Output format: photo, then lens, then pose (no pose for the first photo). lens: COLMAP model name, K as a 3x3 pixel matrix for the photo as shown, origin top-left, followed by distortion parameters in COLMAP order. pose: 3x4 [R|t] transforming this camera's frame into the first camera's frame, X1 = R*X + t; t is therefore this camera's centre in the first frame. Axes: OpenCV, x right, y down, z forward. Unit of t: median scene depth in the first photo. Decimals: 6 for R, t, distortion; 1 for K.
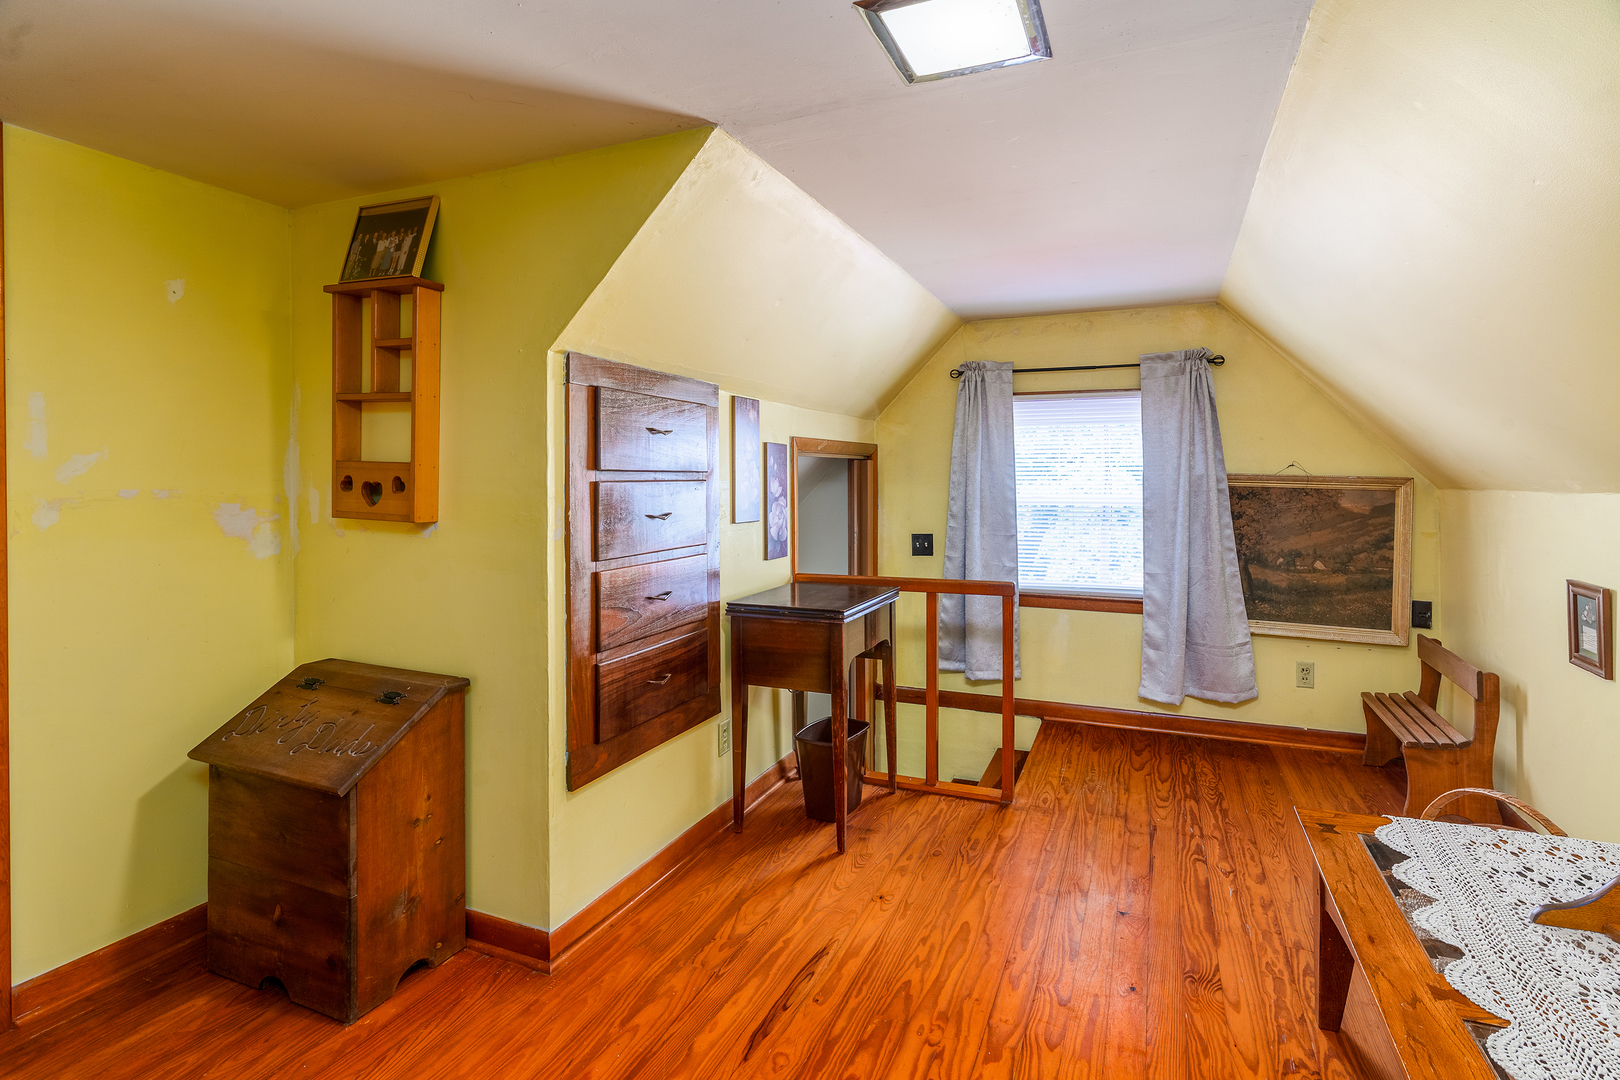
lens RADIAL K [[760.1, 0, 845.9], [0, 760.1, 484.7], [0, 0, 1]] dist [-0.013039, 0.003419]
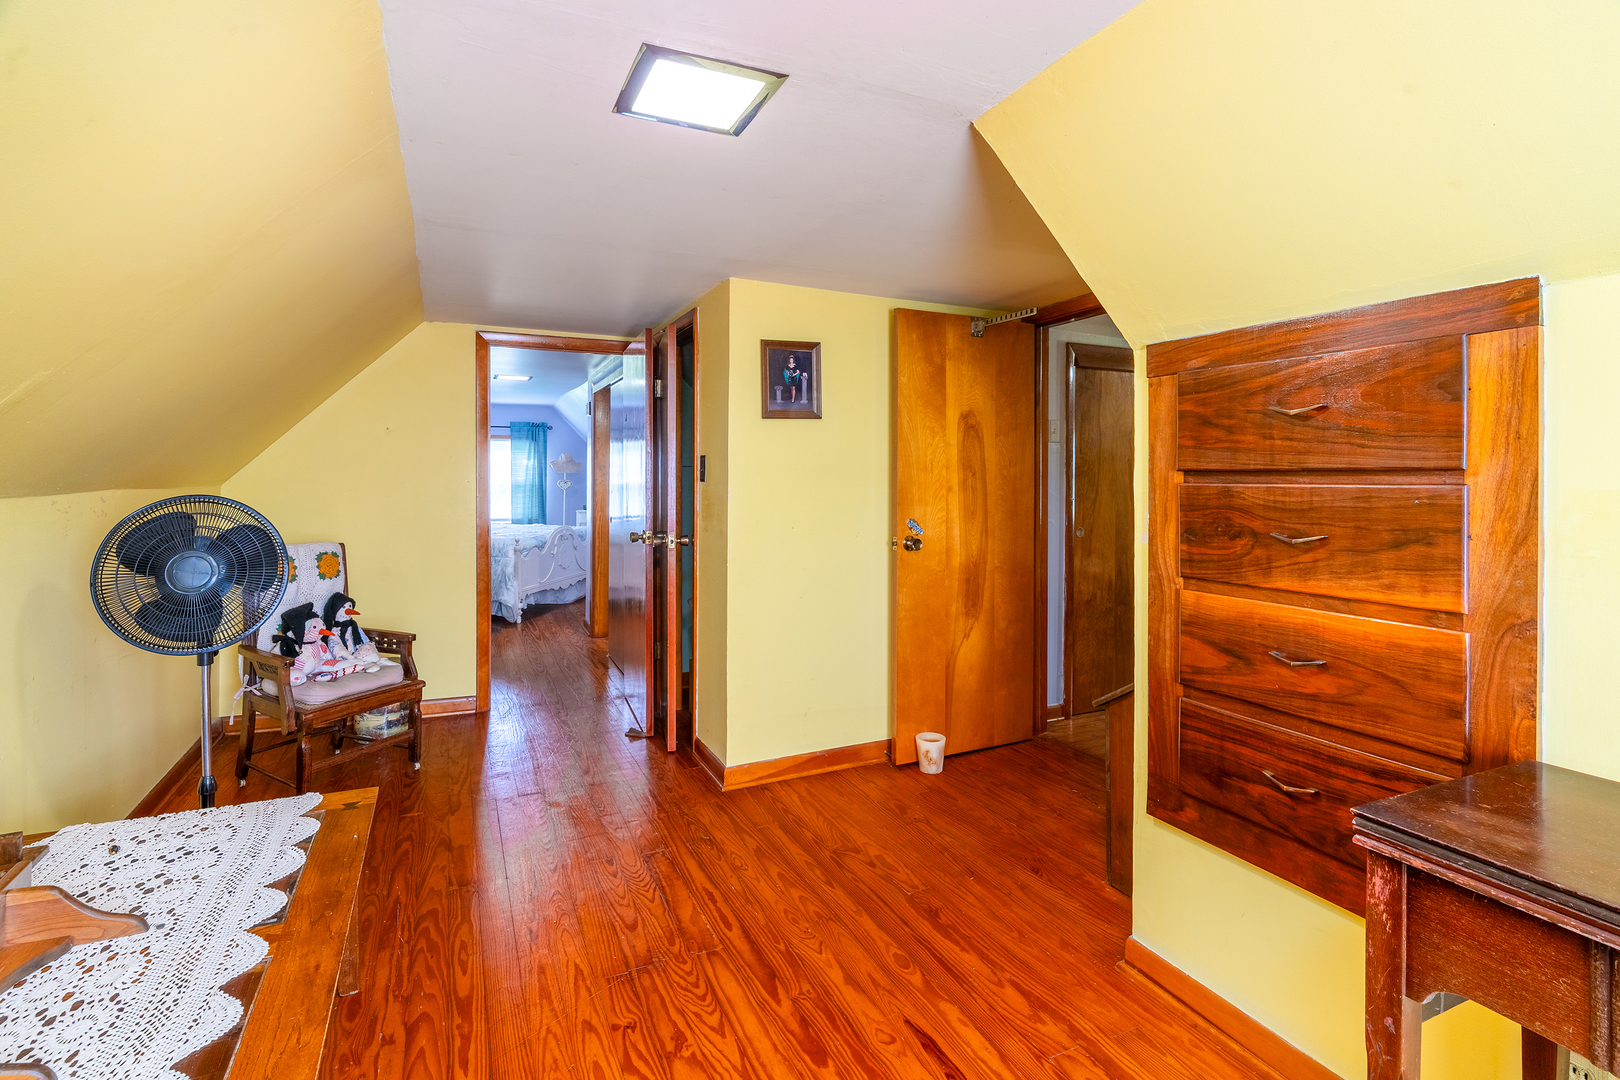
lens RADIAL K [[760.1, 0, 809.5], [0, 760.1, 470.7], [0, 0, 1]] dist [-0.013039, 0.003419]
pose [[-0.677919, -0.003502, -0.735128, 0.713943], [-0.005210, 0.999986, 0.000041, -0.023408], [0.735118, 0.003858, -0.677928, 1.533299]]
